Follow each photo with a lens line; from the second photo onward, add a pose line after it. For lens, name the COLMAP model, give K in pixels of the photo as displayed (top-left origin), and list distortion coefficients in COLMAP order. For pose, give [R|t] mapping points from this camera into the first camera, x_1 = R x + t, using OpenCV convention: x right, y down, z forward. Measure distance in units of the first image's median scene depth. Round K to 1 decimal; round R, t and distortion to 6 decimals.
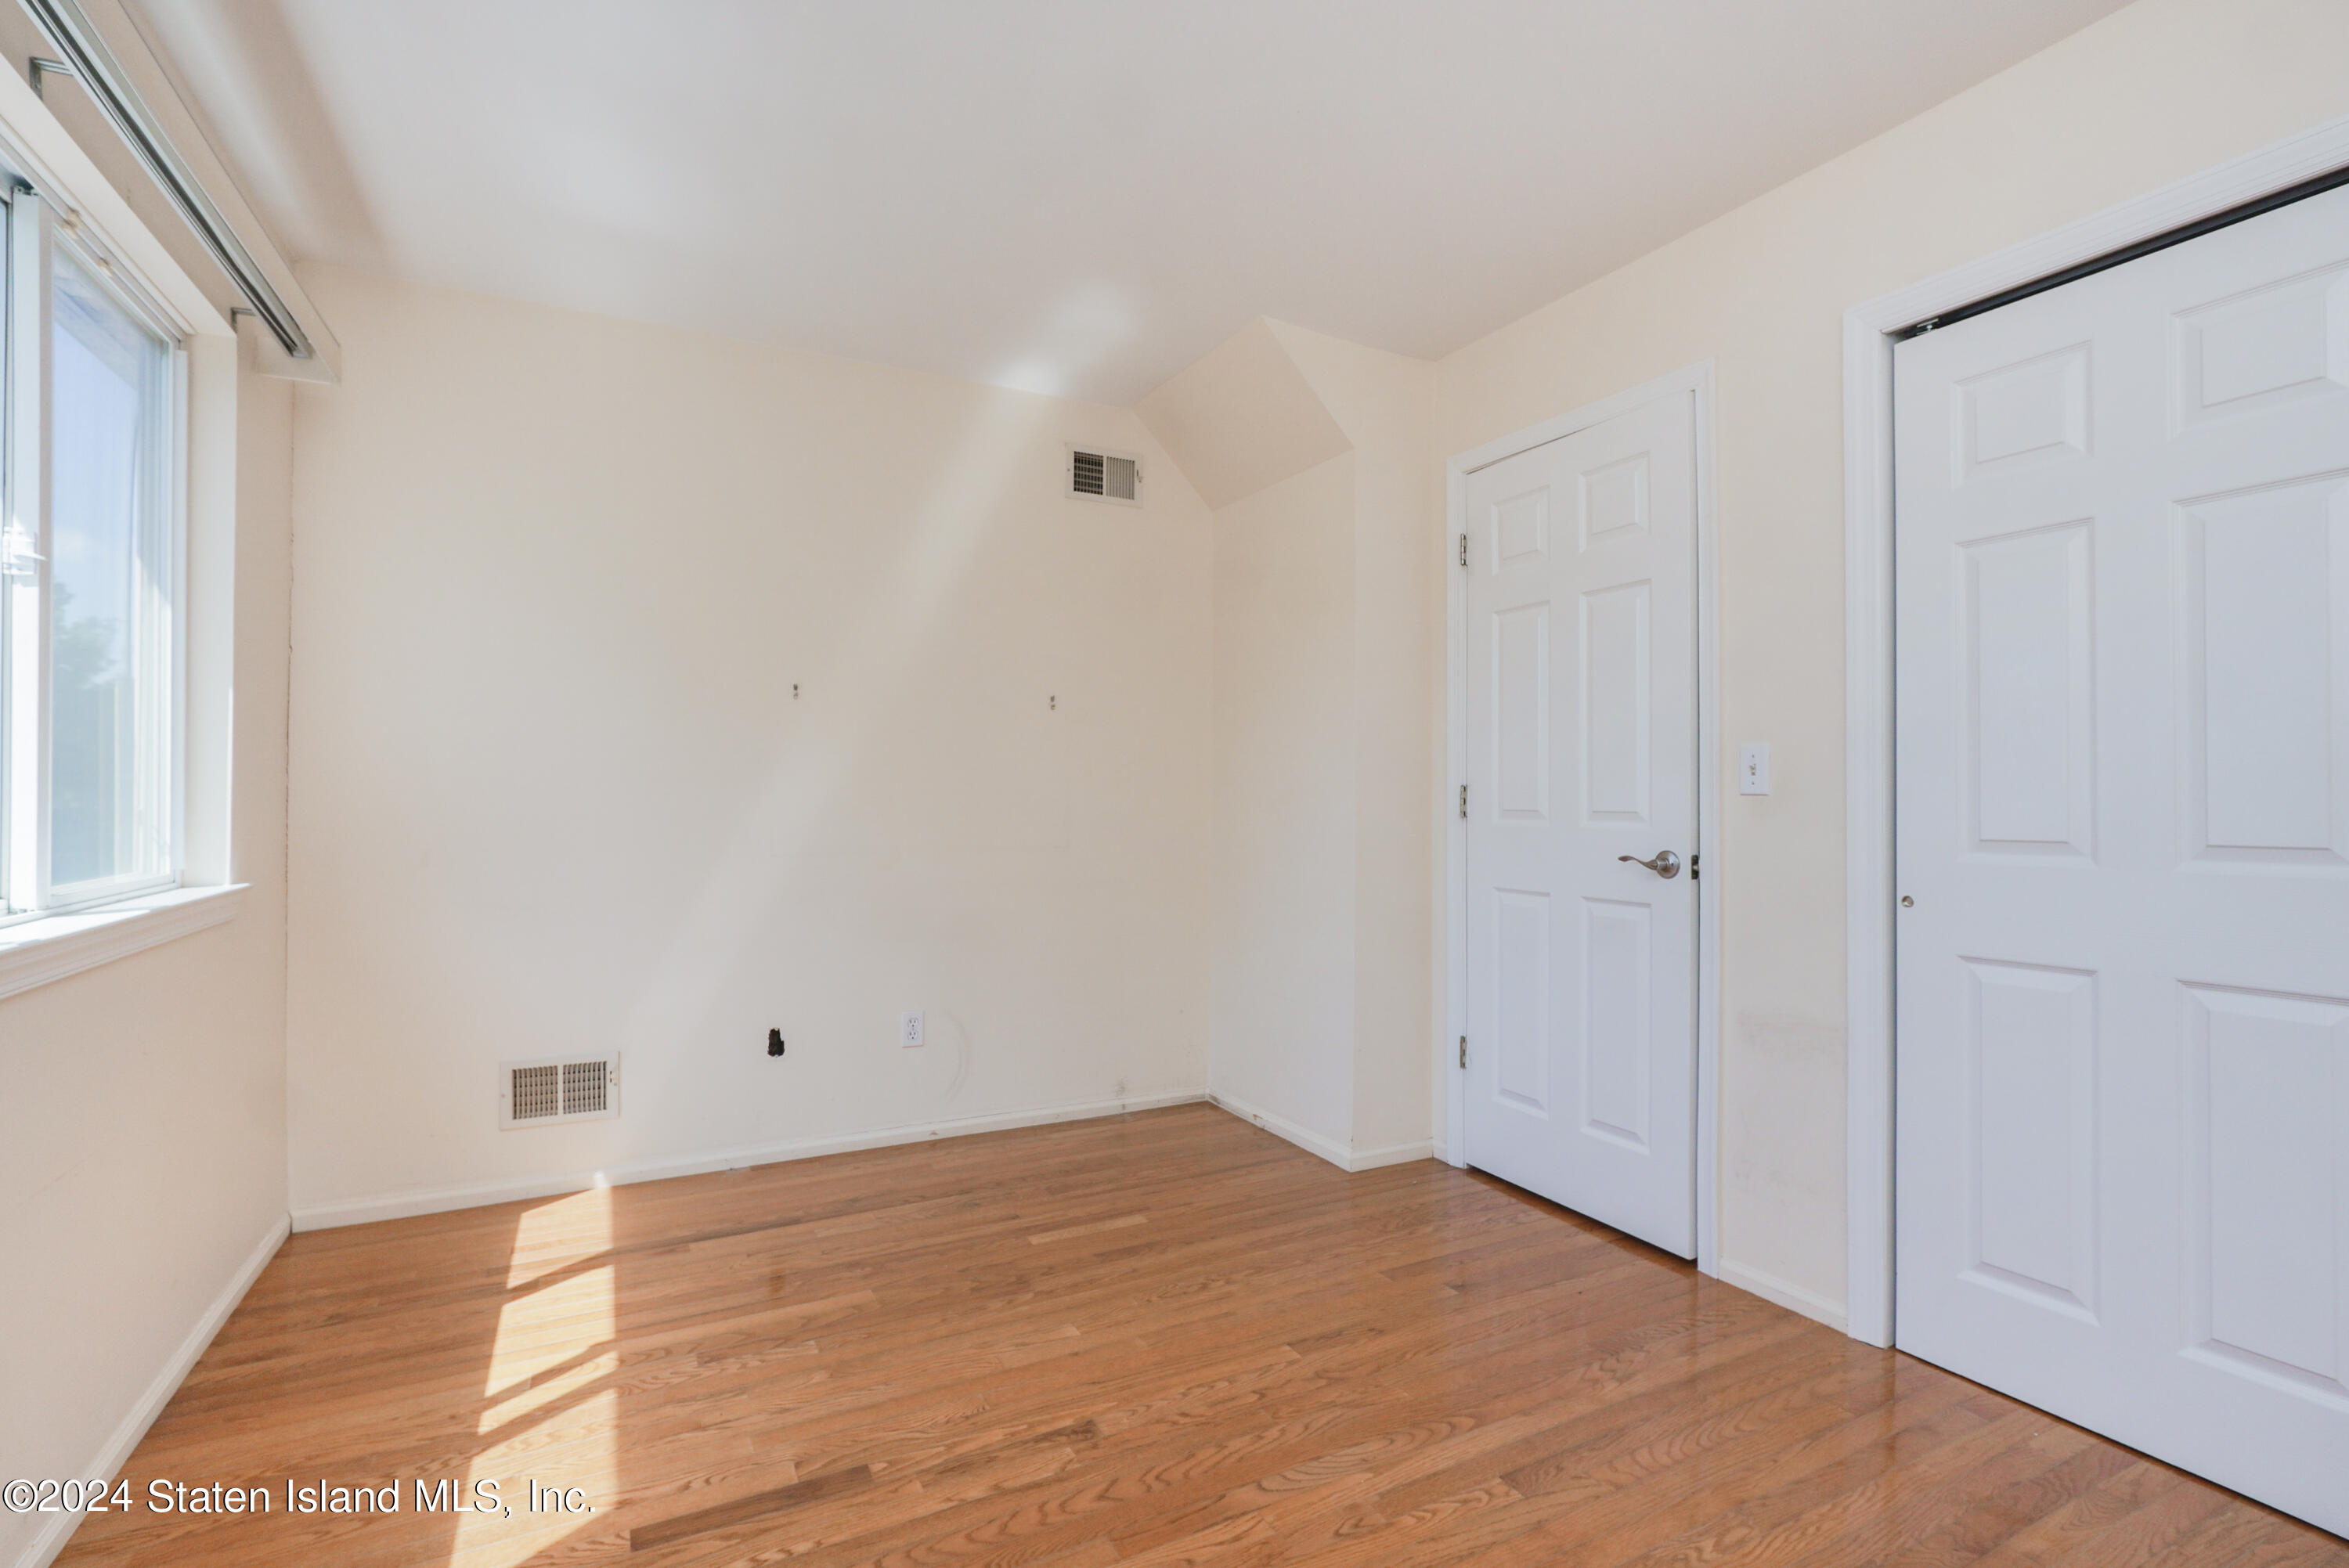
lens RADIAL K [[1073.5, 0, 1114.3], [0, 1073.5, 799.9], [0, 0, 1]] dist [-0.017287, 0.007154]
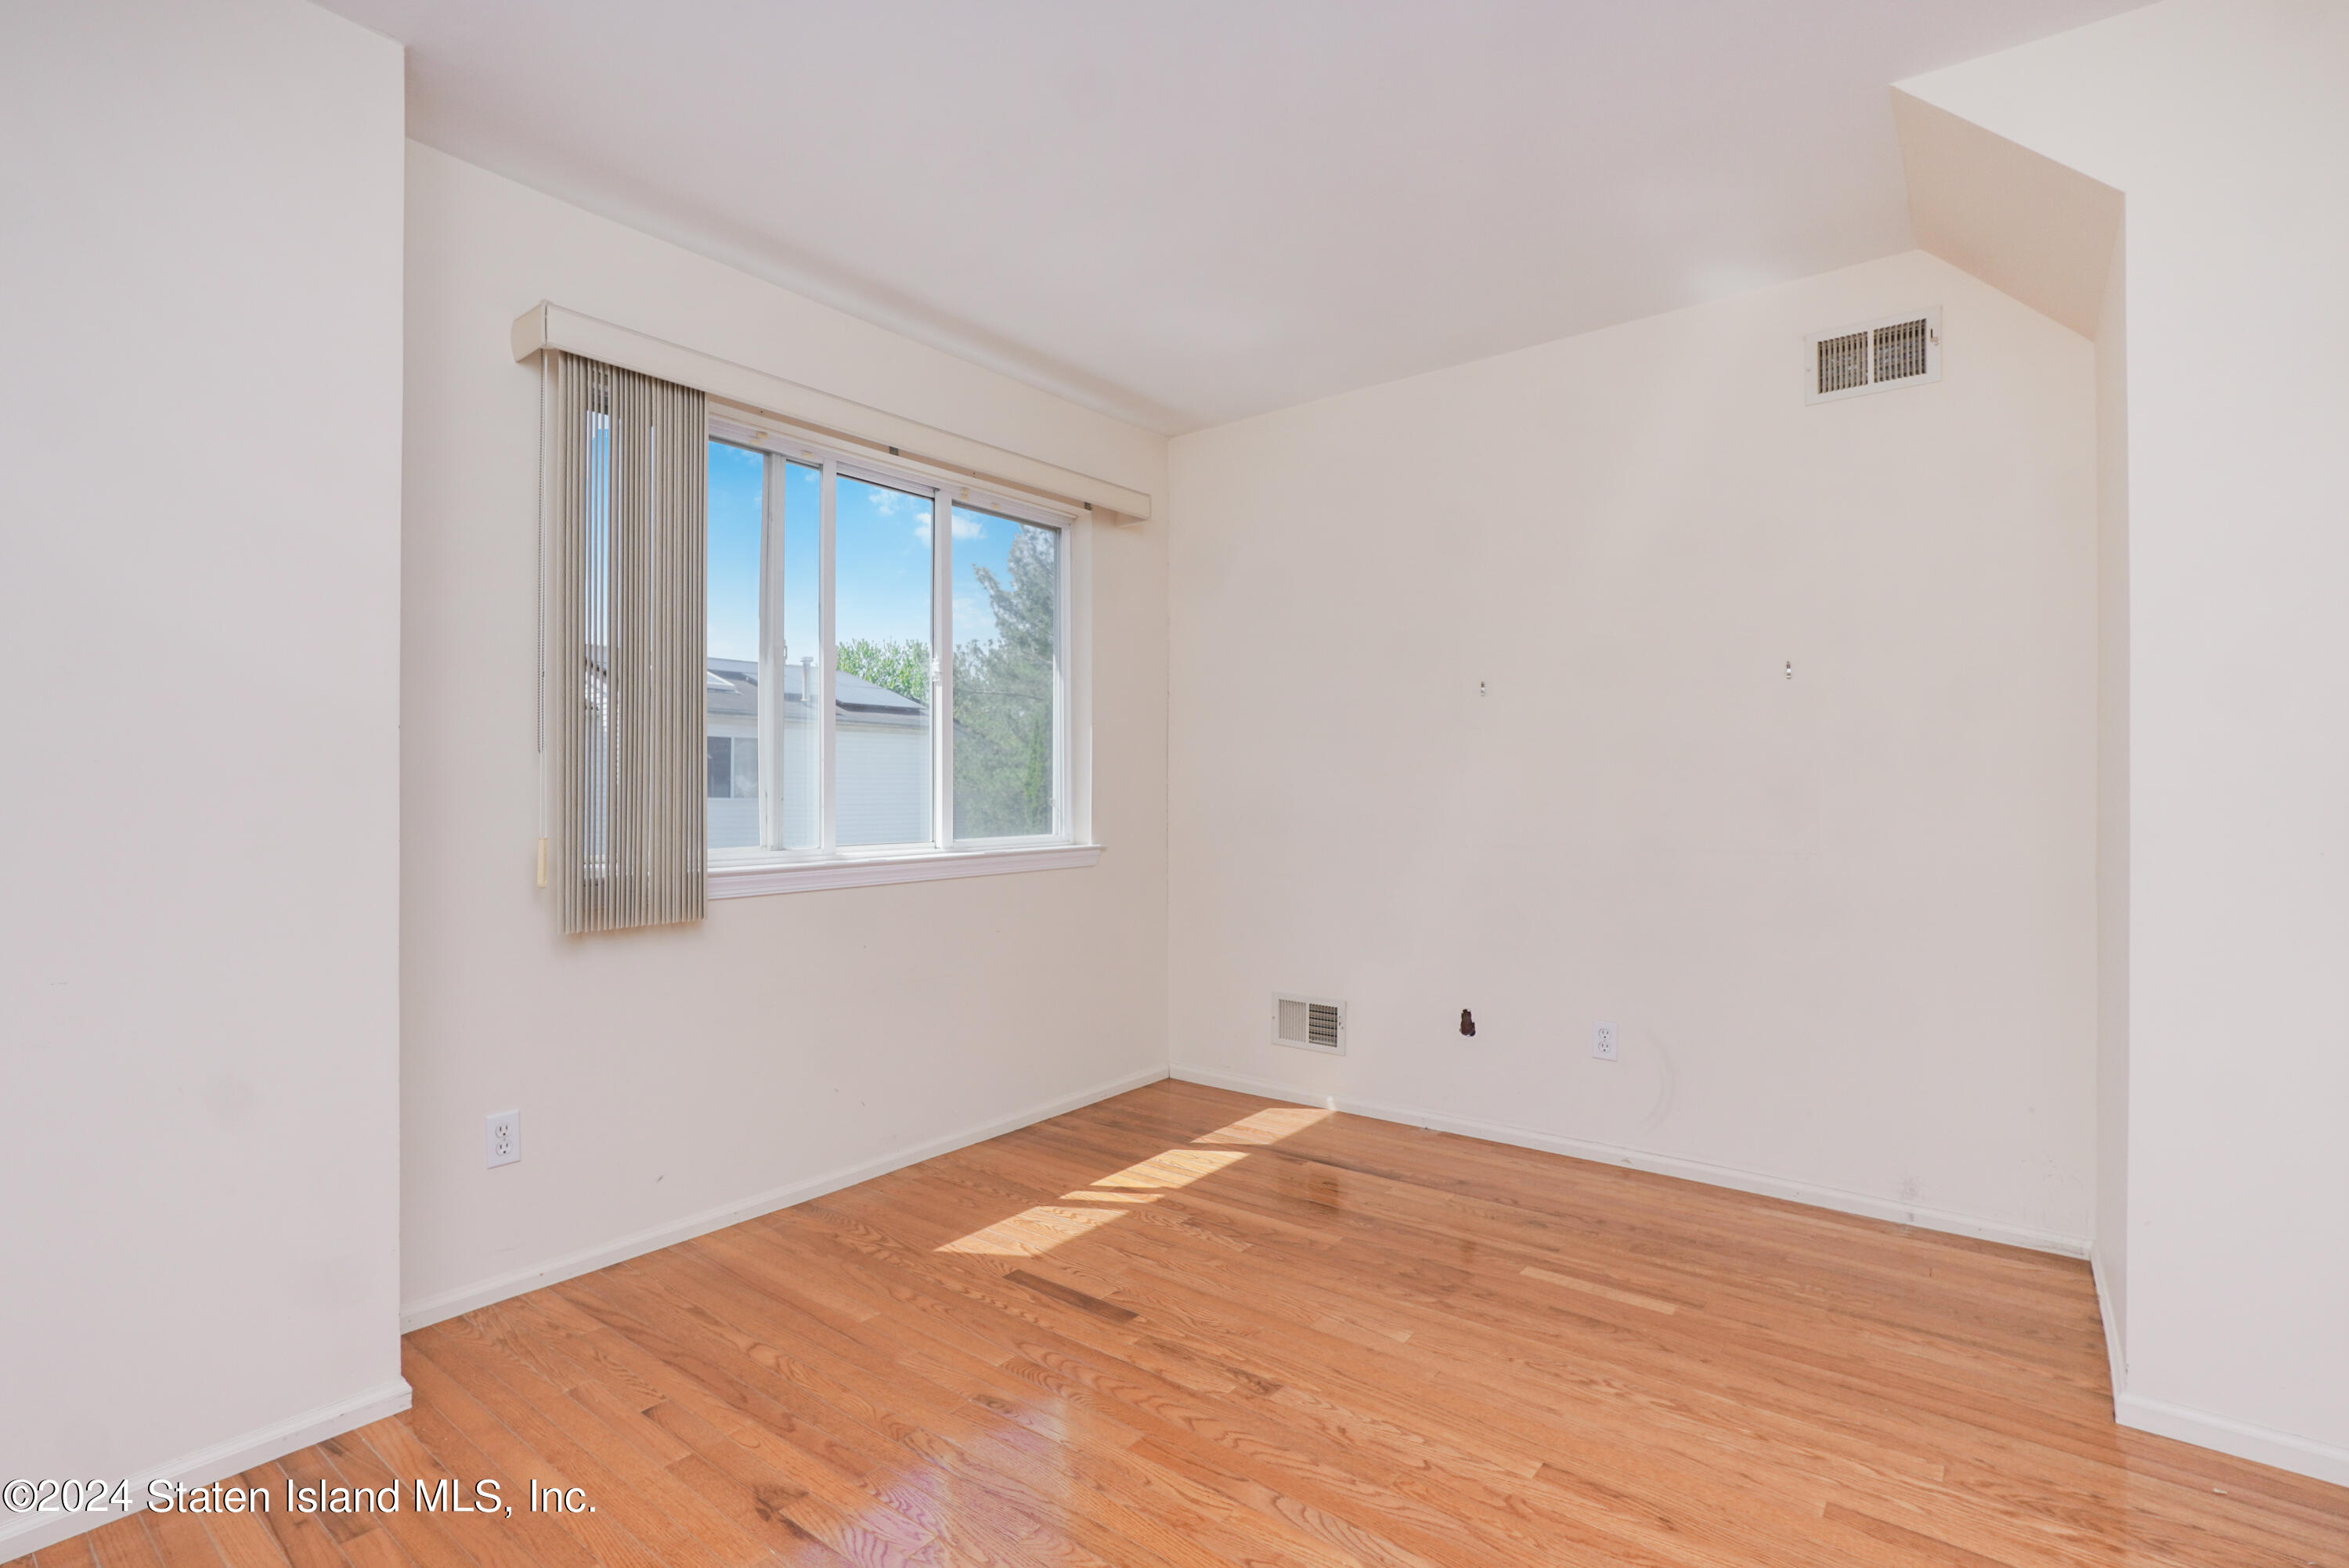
lens RADIAL K [[1073.5, 0, 1114.3], [0, 1073.5, 799.9], [0, 0, 1]] dist [-0.017287, 0.007154]
pose [[0.416169, 0.003500, -0.909280, 0.647401], [0.000959, 0.999990, 0.004289, 0.001412], [0.909287, -0.002657, 0.416162, 0.312946]]
